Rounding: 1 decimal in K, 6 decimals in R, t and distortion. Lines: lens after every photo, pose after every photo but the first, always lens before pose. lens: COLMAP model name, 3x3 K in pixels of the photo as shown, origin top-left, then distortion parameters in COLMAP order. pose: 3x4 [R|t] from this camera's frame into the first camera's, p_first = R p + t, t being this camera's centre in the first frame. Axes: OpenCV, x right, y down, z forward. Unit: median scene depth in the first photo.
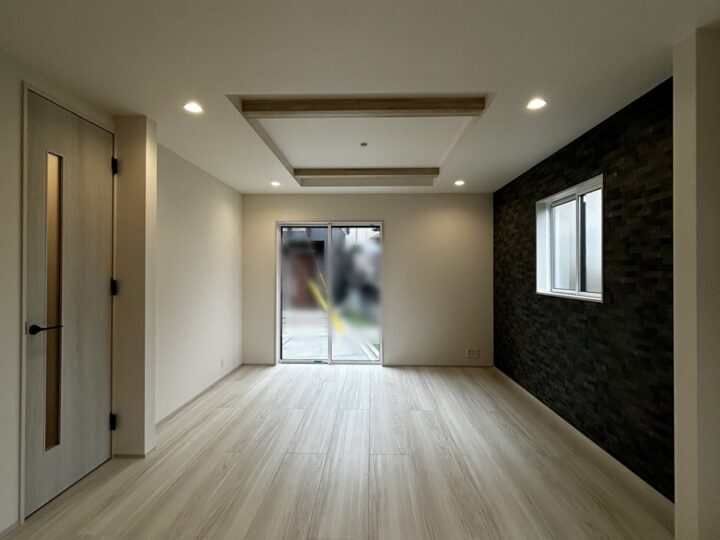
lens RADIAL K [[388.7, 0, 361.7], [0, 388.7, 269.3], [0, 0, 1]] dist [0.000420, 0.000229]
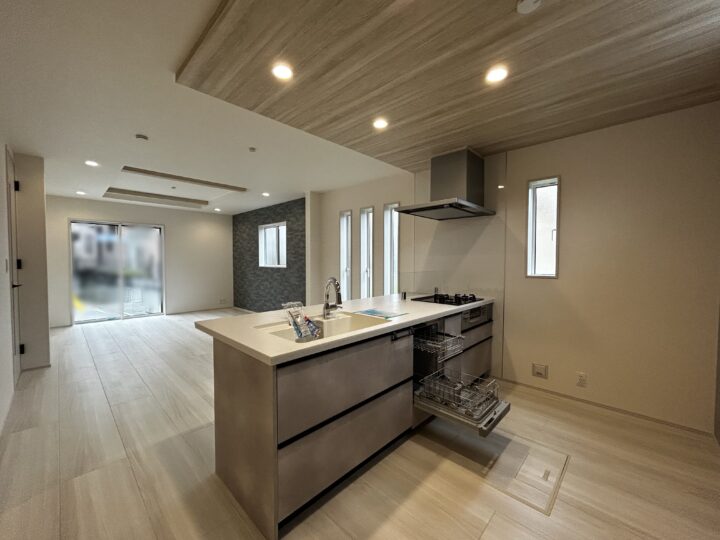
lens RADIAL K [[295.2, 0, 360.0], [0, 295.2, 270.0], [0, 0, 1]] dist [0.000520, 0.000073]
pose [[0.671464, -0.025365, 0.740603, -0.552439], [-0.005589, 0.999212, 0.039290, 0.014625], [-0.741016, -0.030521, 0.670794, -0.753488]]
